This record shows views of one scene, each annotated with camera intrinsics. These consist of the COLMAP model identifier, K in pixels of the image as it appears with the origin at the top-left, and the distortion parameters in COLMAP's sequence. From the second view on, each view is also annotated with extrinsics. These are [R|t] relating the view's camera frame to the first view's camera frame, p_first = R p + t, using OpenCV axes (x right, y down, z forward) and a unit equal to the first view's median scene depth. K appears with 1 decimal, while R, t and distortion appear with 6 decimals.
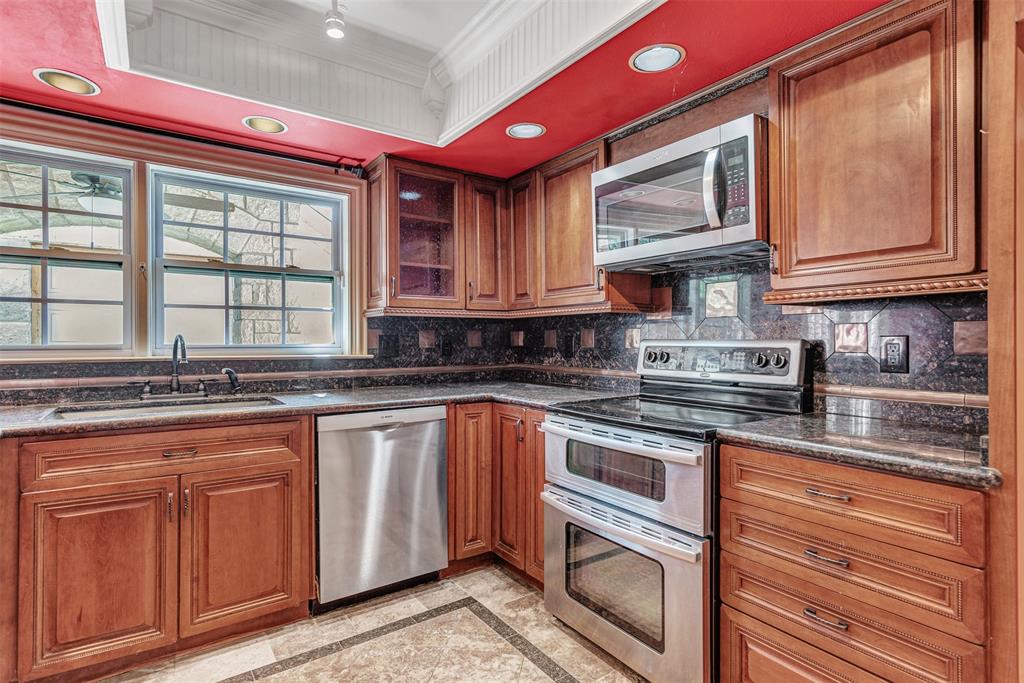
lens RADIAL K [[522.9, 0, 516.5], [0, 522.9, 339.6], [0, 0, 1]] dist [0.007240, 0.003181]
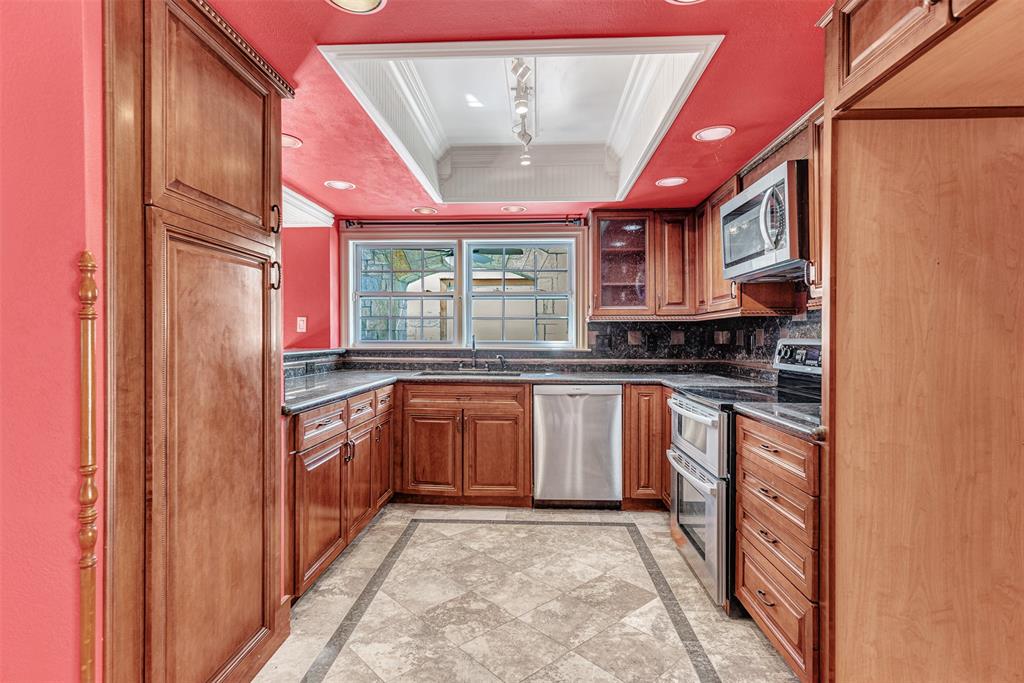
lens RADIAL K [[522.9, 0, 509.1], [0, 522.9, 339.2], [0, 0, 1]] dist [0.007240, 0.003181]
pose [[0.787222, 0.003415, -0.616660, 0.507251], [-0.002209, 0.999994, 0.002719, -0.000569], [0.616665, -0.000778, 0.787225, -0.299408]]
